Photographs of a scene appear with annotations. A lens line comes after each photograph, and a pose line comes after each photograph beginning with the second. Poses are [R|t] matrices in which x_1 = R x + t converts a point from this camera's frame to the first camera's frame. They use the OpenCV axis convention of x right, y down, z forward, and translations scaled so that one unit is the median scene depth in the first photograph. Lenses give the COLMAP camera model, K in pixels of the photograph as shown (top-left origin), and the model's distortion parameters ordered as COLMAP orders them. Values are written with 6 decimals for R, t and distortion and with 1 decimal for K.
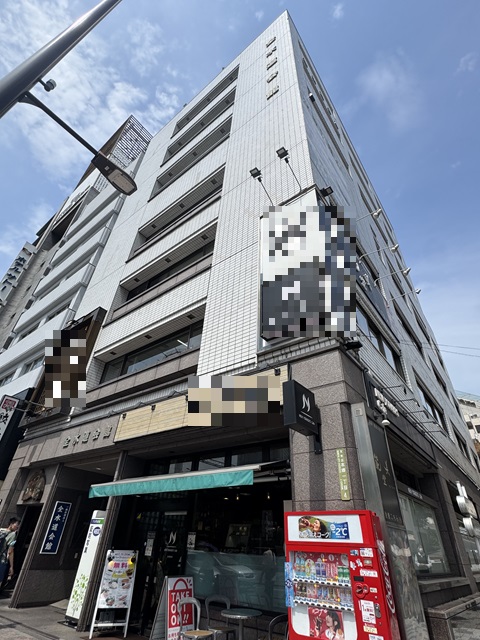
lens RADIAL K [[320.9, 0, 240.9], [0, 320.9, 322.3], [0, 0, 1]] dist [-0.002798, -0.000632]
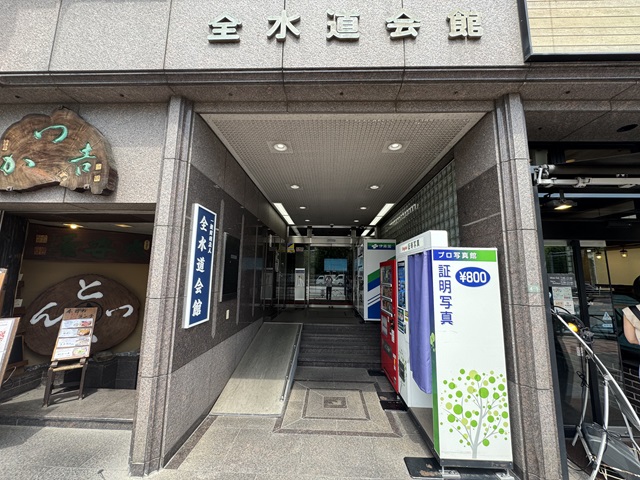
lens RADIAL K [[255.3, 0, 319.5], [0, 255.3, 238.7], [0, 0, 1]] dist [0.002835, 0.000151]
pose [[0.806076, 0.043029, 0.590246, -0.790895], [-0.322000, 0.868693, 0.376416, 0.558661], [-0.496545, -0.493479, 0.714088, 0.898303]]
